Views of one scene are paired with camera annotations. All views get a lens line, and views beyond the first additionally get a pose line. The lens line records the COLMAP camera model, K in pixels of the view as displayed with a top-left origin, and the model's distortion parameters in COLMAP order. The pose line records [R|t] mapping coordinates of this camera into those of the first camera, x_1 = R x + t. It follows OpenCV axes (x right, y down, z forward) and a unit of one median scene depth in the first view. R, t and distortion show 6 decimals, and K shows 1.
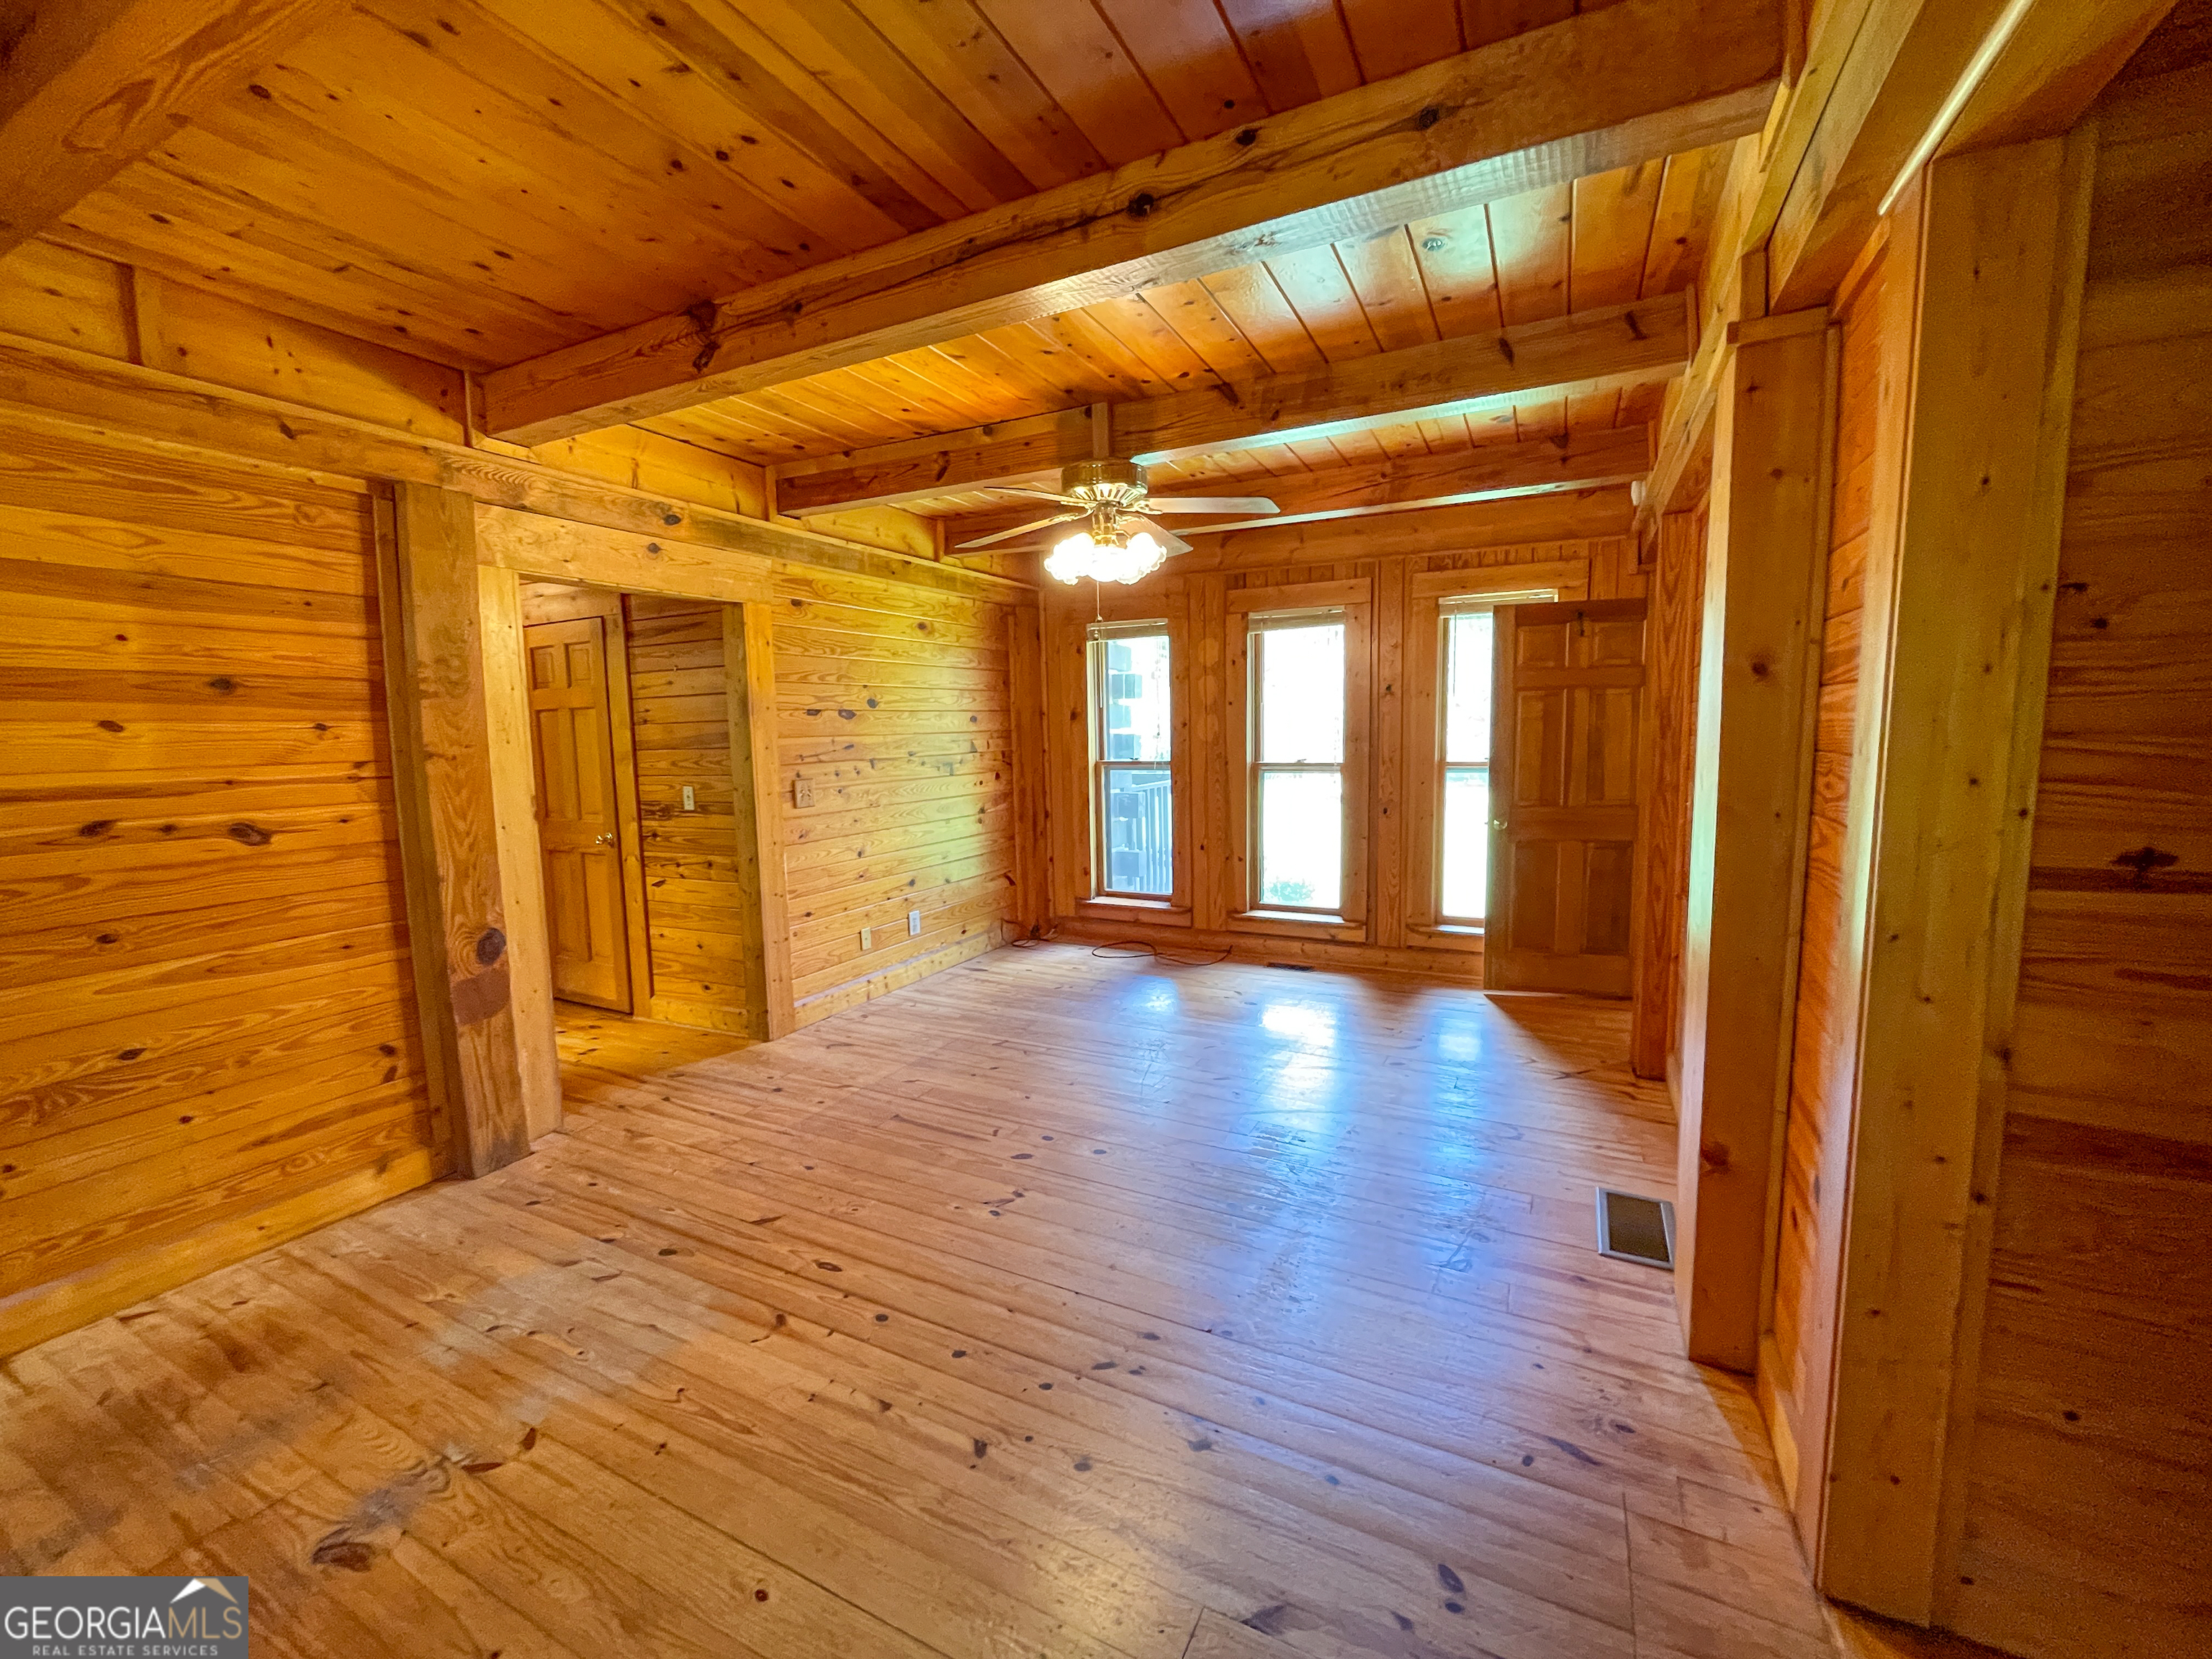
lens RADIAL K [[891.1, 0, 1110.9], [0, 891.1, 823.1], [0, 0, 1]] dist [0.000183, 0.000208]
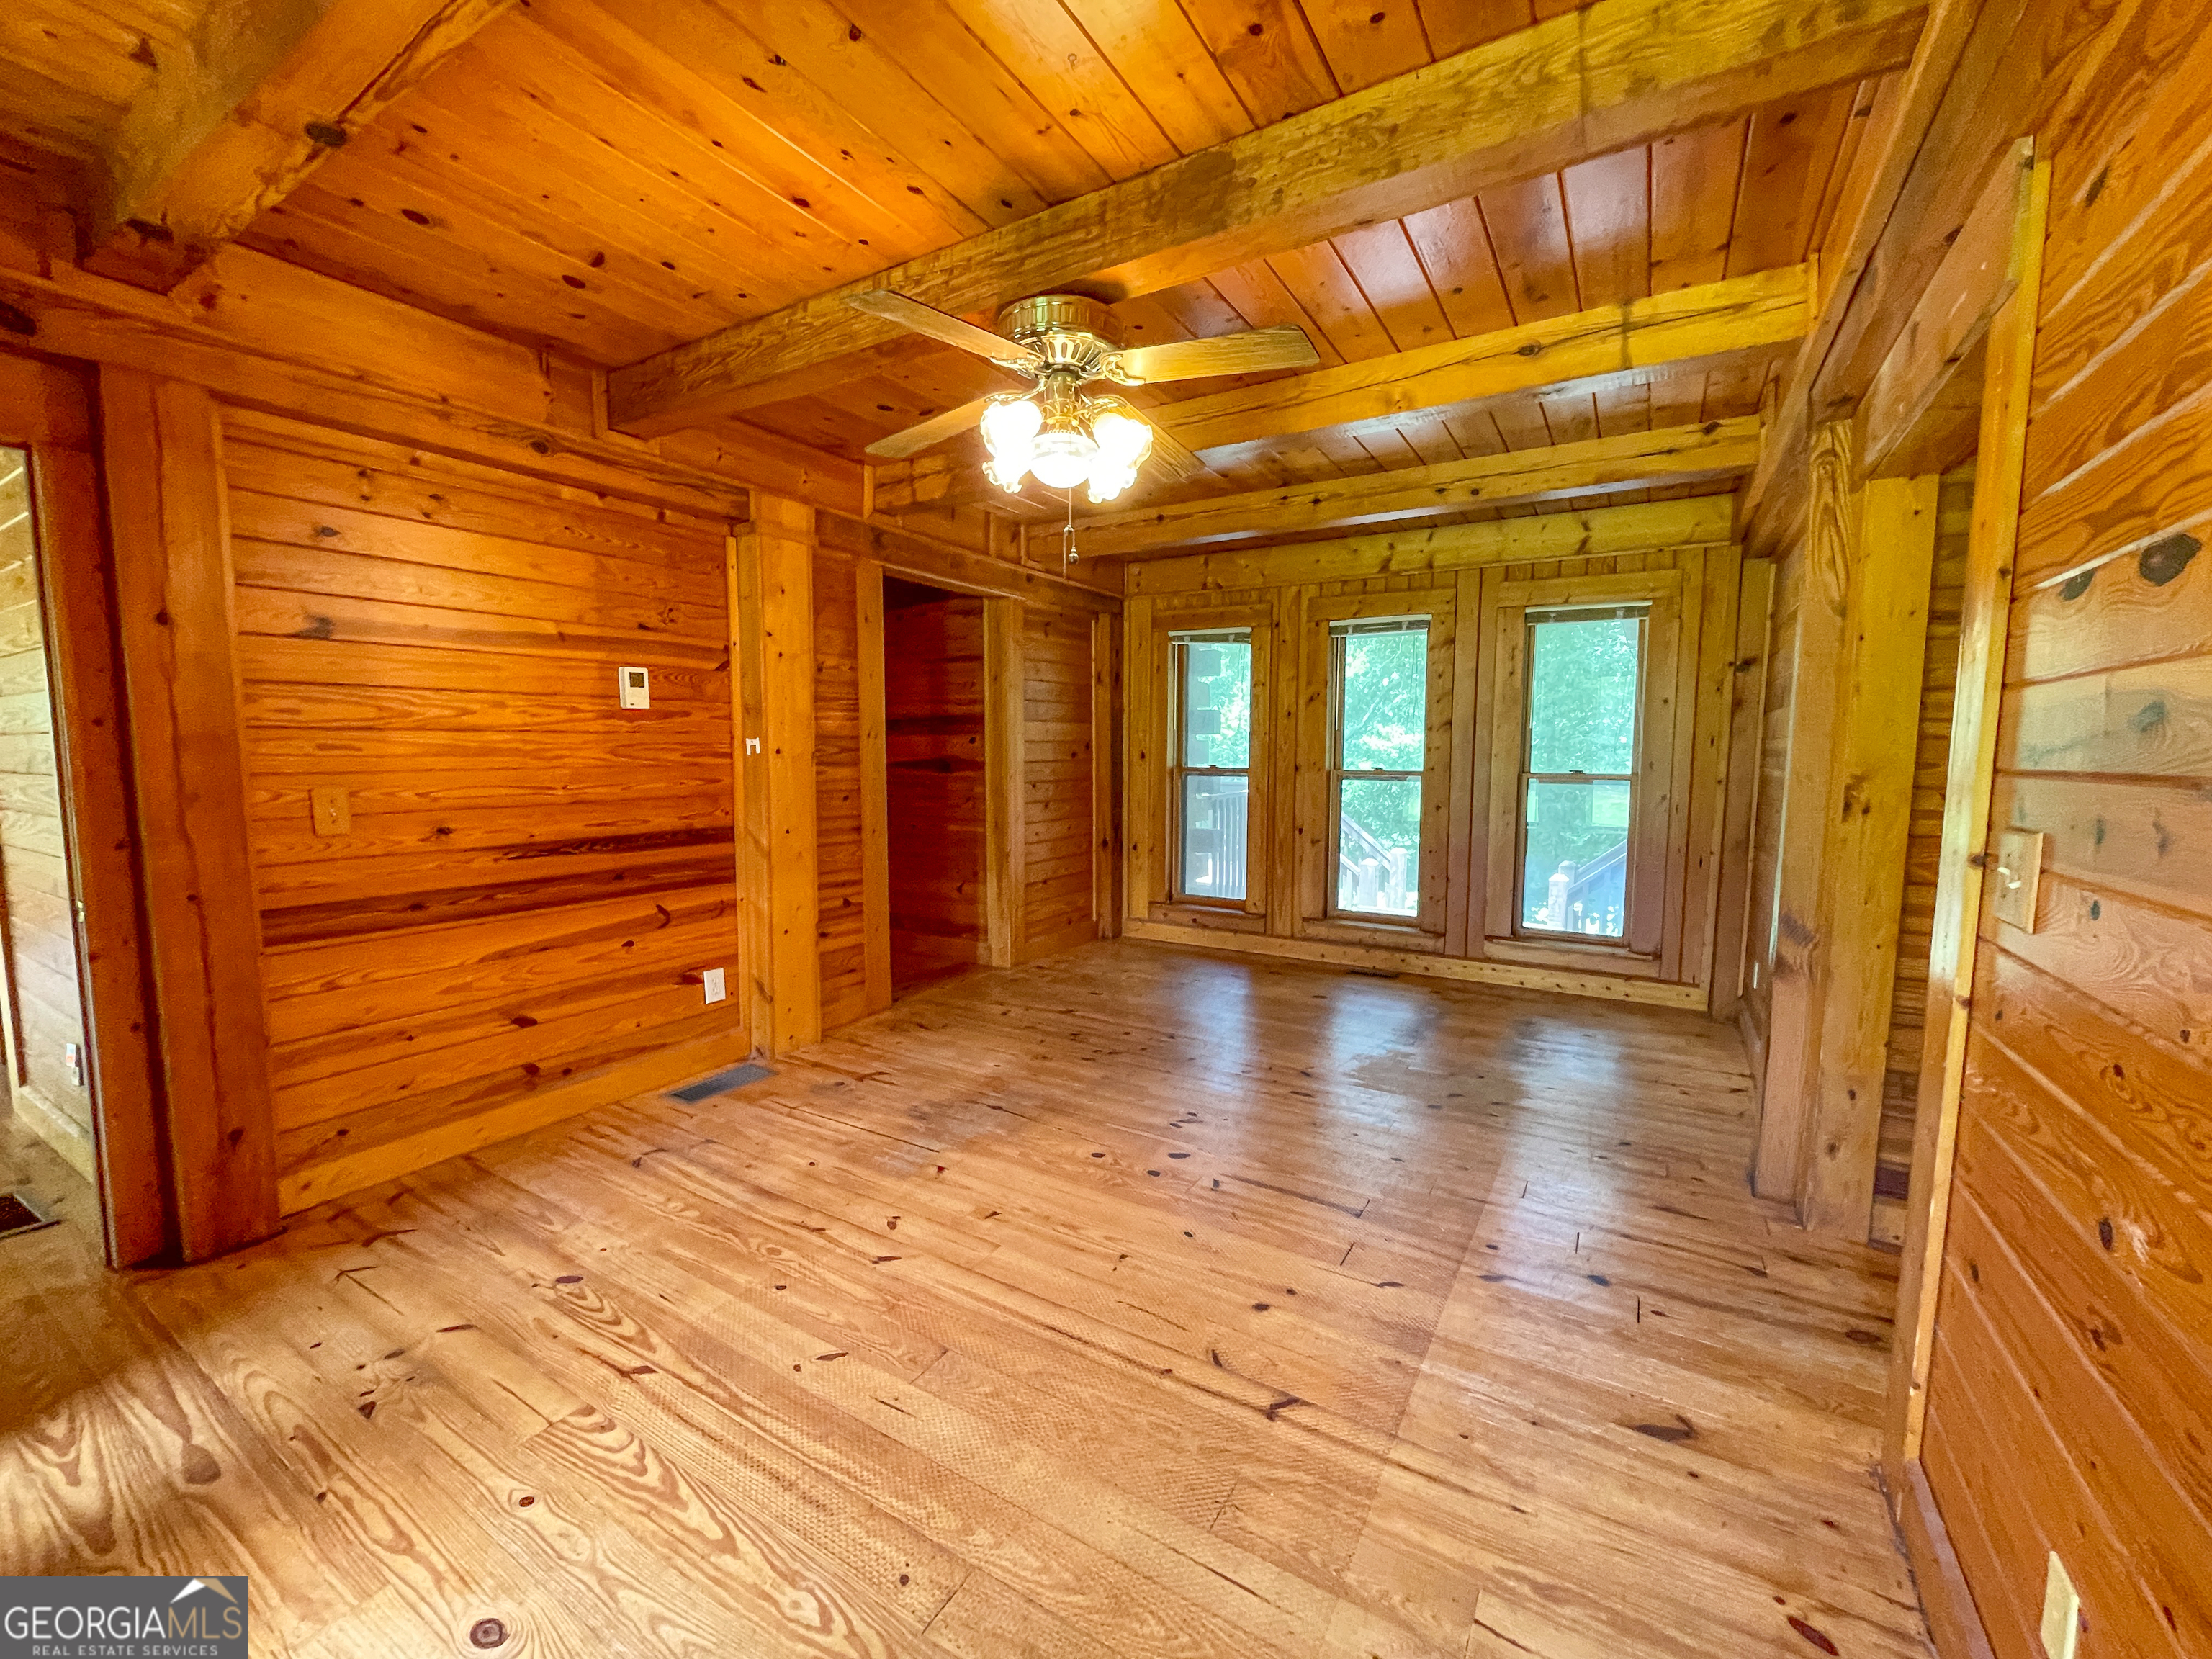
lens RADIAL K [[891.1, 0, 1110.9], [0, 891.1, 823.1], [0, 0, 1]] dist [0.000183, 0.000208]
pose [[-0.997434, 0.000978, 0.071581, -0.078359], [0.014552, 0.981799, 0.189364, -0.137305], [-0.070093, 0.189920, -0.979294, 1.569757]]
